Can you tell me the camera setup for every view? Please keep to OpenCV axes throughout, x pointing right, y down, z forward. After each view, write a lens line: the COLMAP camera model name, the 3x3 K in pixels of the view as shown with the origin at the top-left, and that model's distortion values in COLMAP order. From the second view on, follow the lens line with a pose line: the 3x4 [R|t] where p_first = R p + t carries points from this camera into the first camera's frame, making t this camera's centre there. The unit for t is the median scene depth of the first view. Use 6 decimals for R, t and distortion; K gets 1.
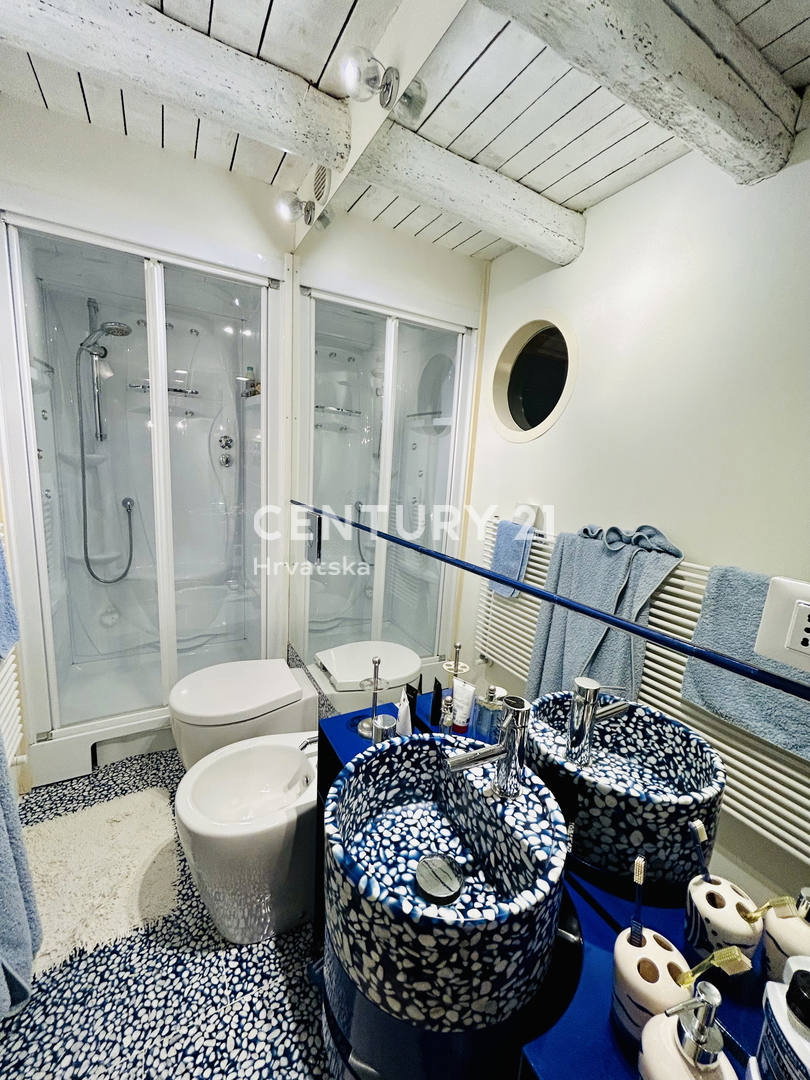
lens RADIAL K [[435.9, 0, 405.0], [0, 435.9, 538.7], [0, 0, 1]] dist [0.000935, 0.001140]
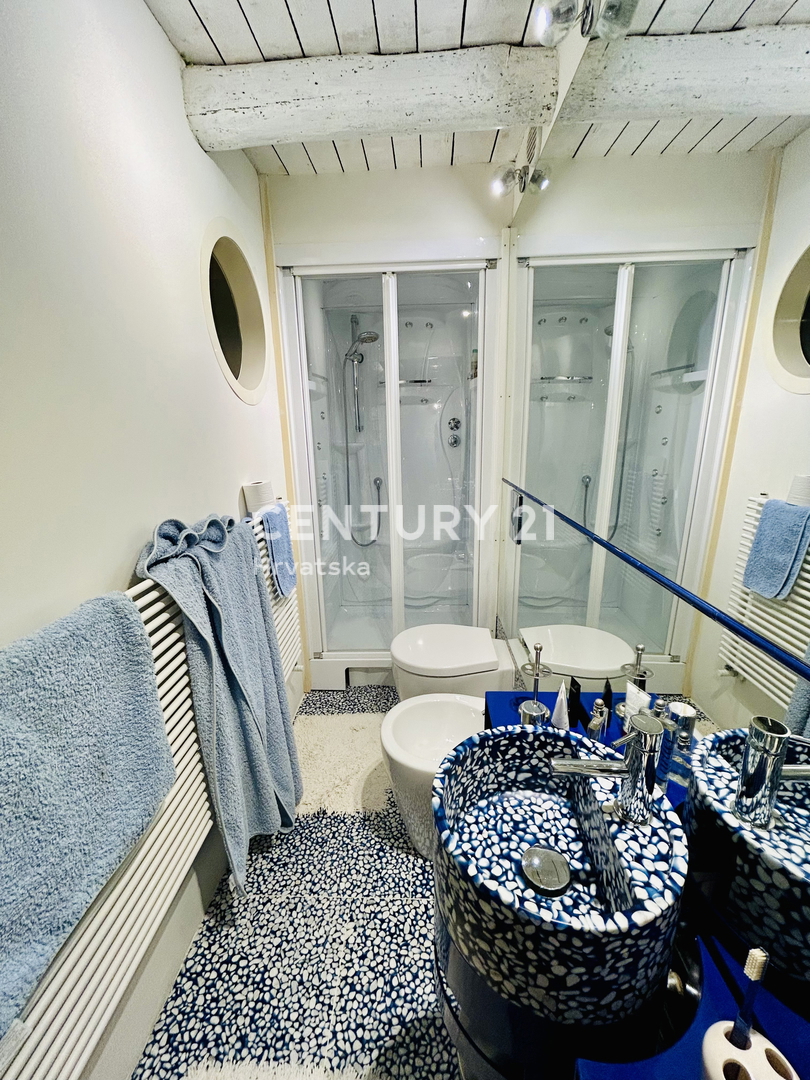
lens RADIAL K [[435.9, 0, 408.3], [0, 435.9, 538.6], [0, 0, 1]] dist [0.000935, 0.001140]
pose [[0.850062, 0.058713, -0.523399, 0.123867], [-0.023316, 0.996988, 0.073971, -0.022170], [0.526166, -0.050676, 0.848871, 0.007193]]
